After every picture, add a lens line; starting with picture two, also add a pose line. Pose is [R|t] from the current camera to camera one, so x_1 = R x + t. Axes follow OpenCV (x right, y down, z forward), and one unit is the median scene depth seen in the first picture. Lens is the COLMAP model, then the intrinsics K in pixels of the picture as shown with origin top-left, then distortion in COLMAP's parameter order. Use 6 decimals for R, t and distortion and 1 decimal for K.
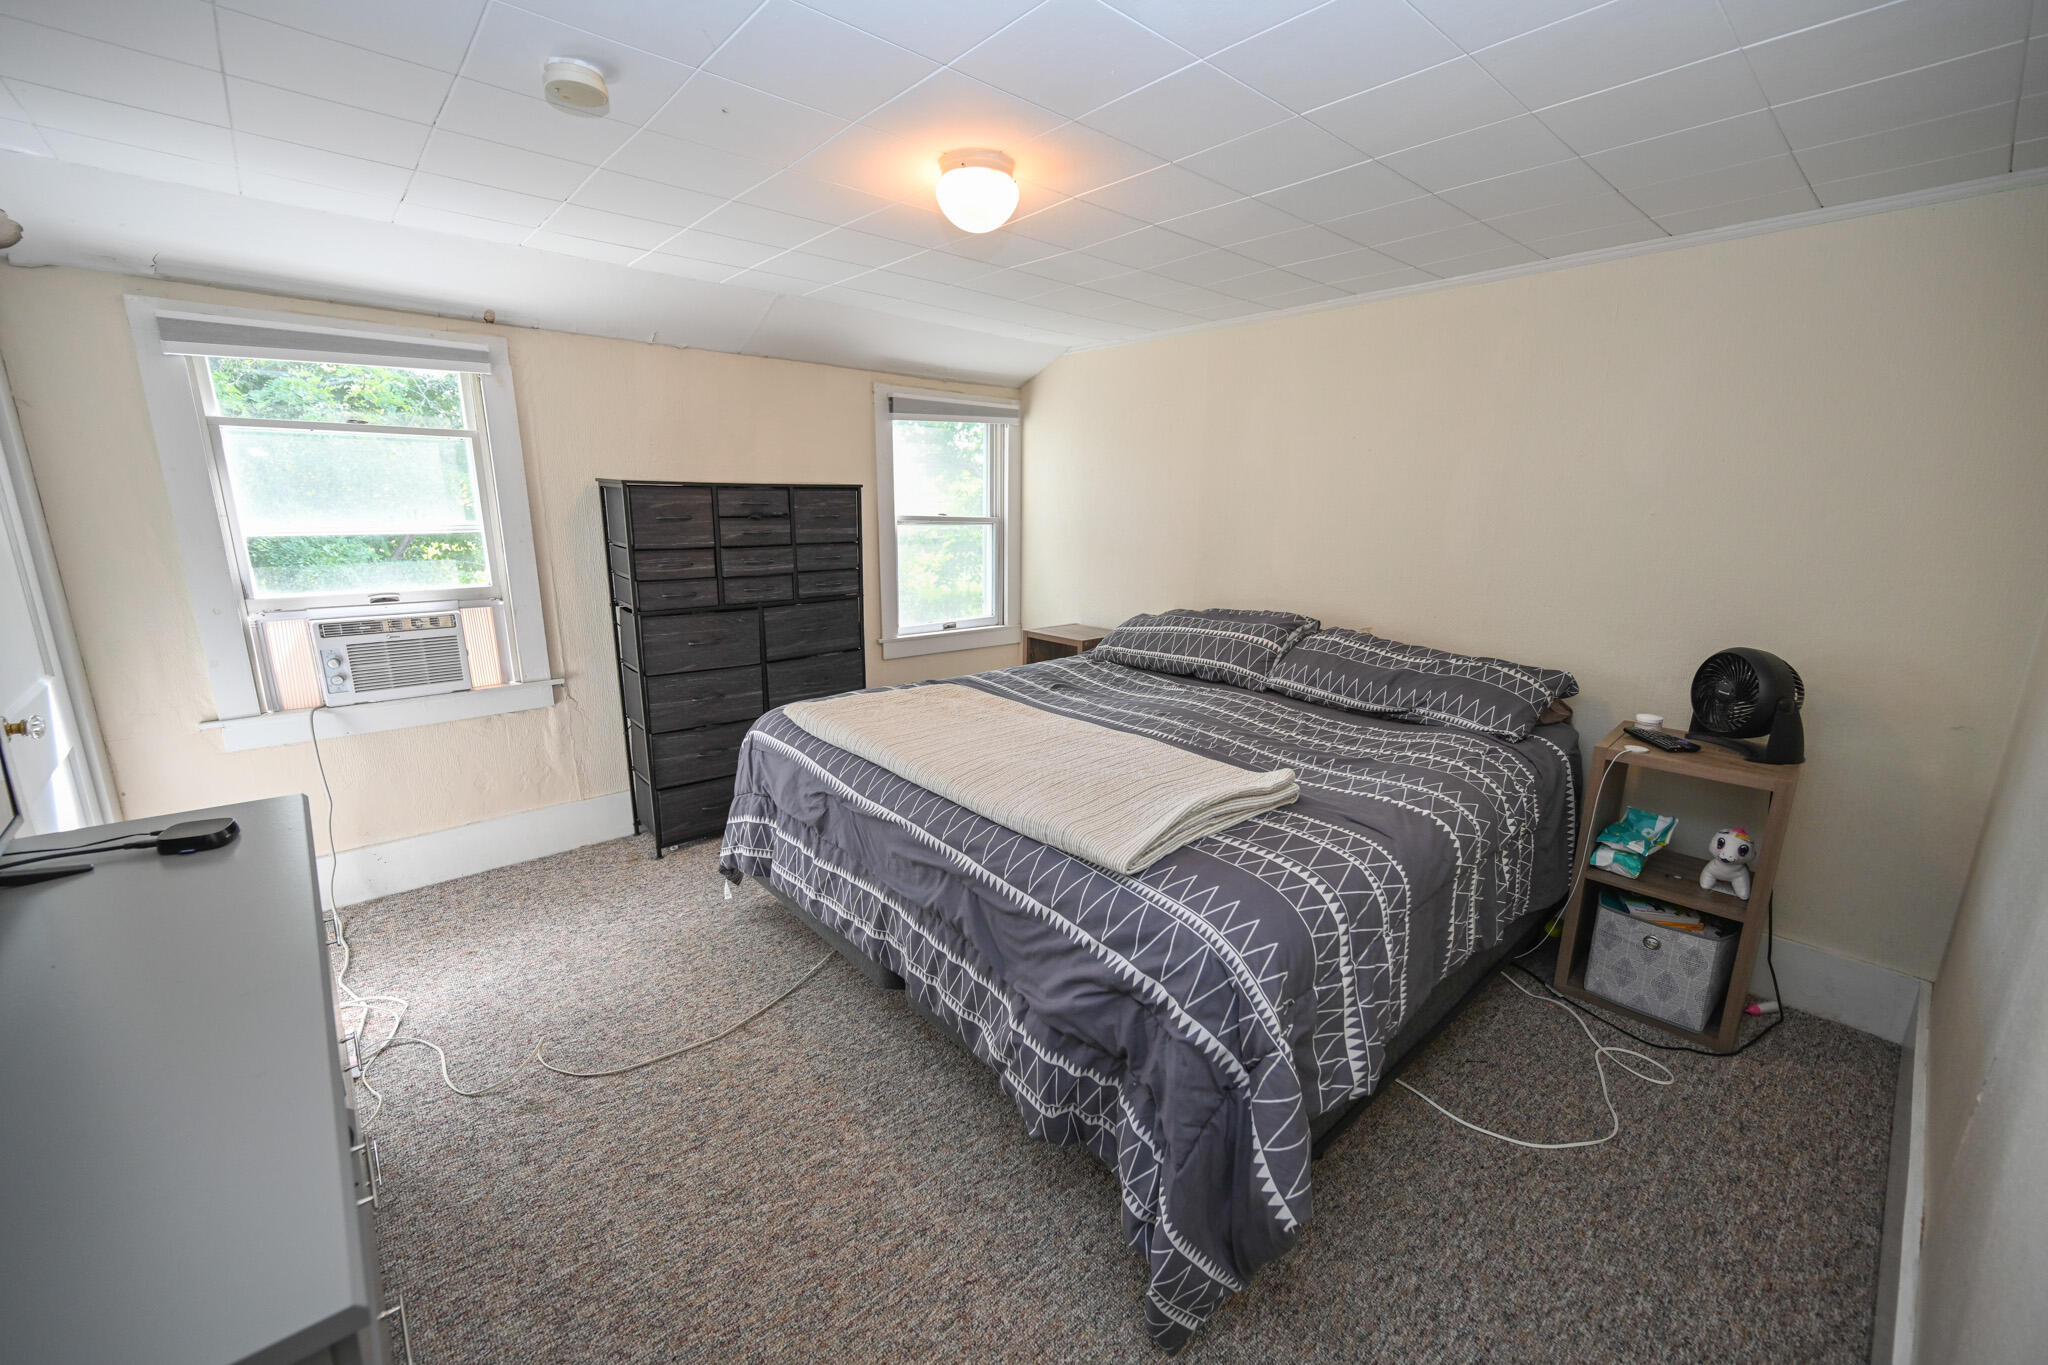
lens RADIAL K [[805.6, 0, 1021.5], [0, 805.6, 689.1], [0, 0, 1]] dist [-0.000386, 0.000556]
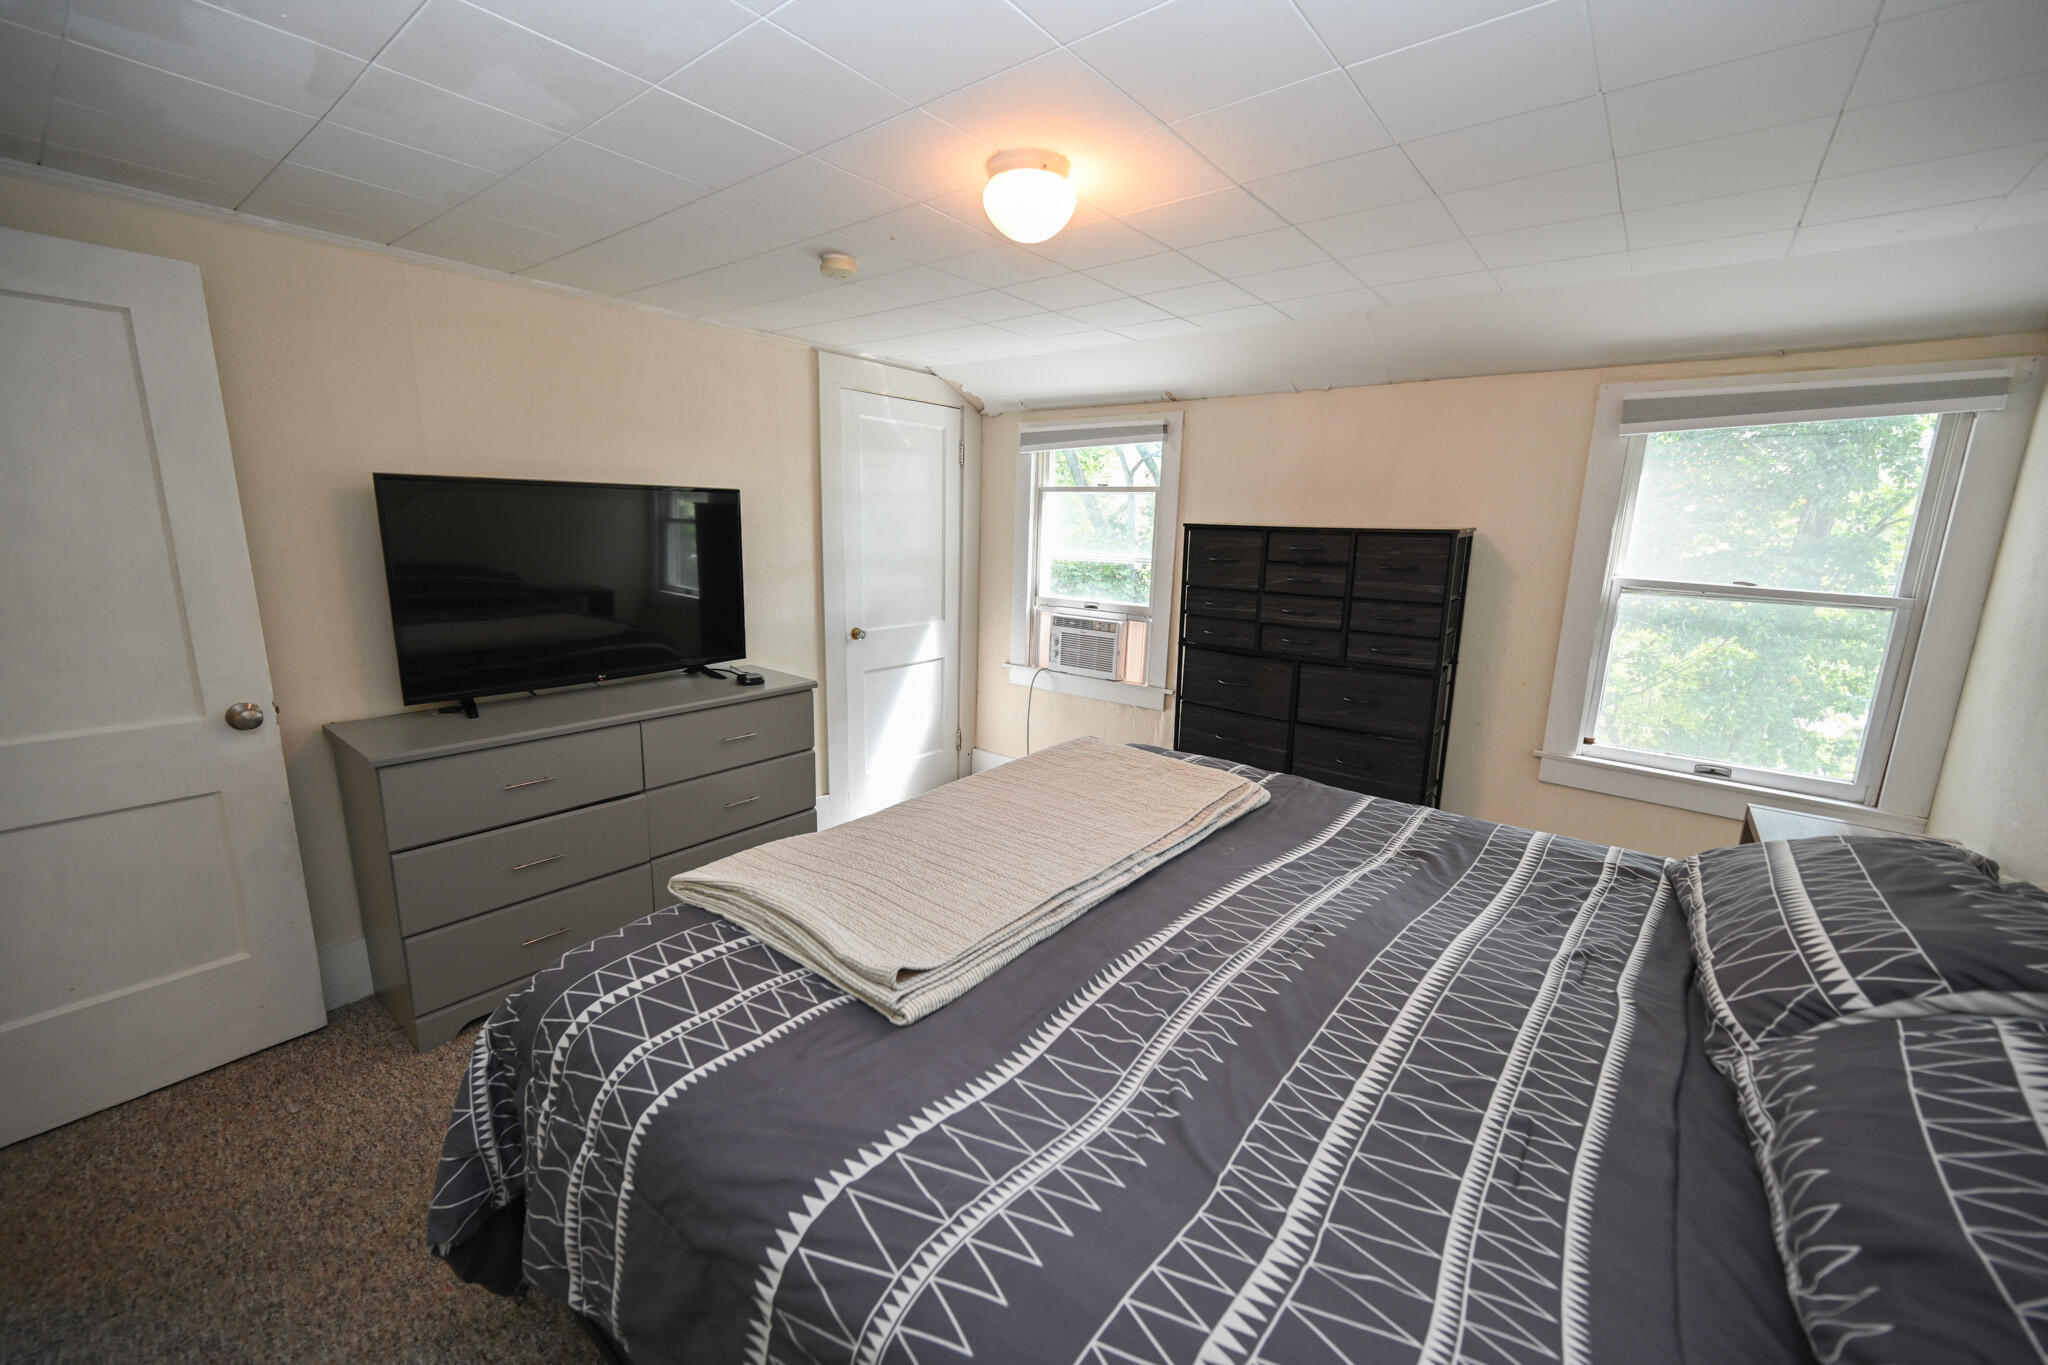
lens RADIAL K [[805.6, 0, 1021.5], [0, 805.6, 689.1], [0, 0, 1]] dist [-0.000386, 0.000556]
pose [[0.173682, 0.190915, -0.966119, 0.546180], [-0.254467, 0.956413, 0.143251, -0.130884], [0.951357, 0.220966, 0.214694, 0.547961]]
